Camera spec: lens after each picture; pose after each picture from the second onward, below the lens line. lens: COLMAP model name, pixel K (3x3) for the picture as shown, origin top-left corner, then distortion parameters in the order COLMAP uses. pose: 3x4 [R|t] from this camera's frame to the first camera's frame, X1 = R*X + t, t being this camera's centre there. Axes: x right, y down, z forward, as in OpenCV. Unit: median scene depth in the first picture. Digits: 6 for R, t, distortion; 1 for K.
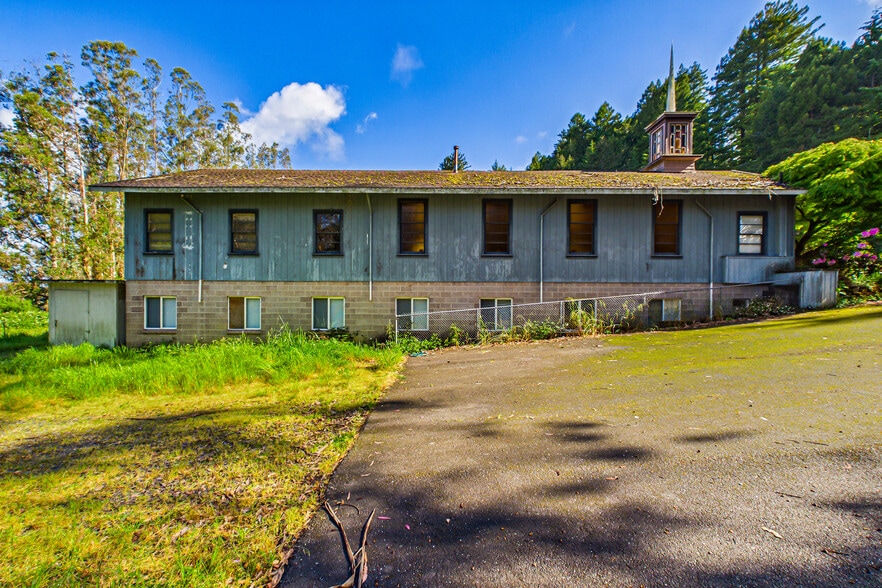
lens RADIAL K [[337.9, 0, 440.0], [0, 337.9, 302.0], [0, 0, 1]] dist [-0.000329, -0.000134]
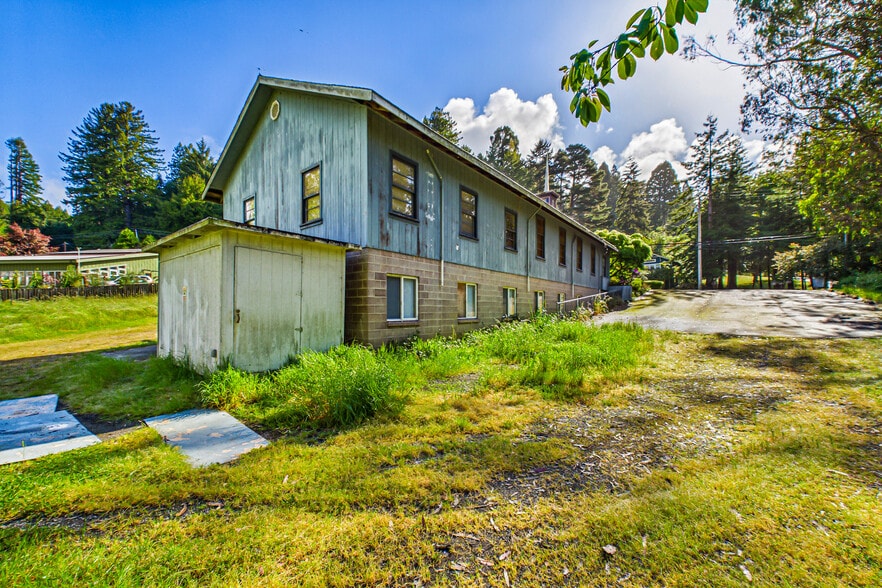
lens RADIAL K [[337.9, 0, 440.0], [0, 337.9, 302.0], [0, 0, 1]] dist [-0.000329, -0.000134]
pose [[0.623688, 0.012788, 0.781569, -1.337568], [-0.004981, 0.999911, -0.012386, 0.048239], [-0.781658, 0.003832, 0.623696, 0.474288]]
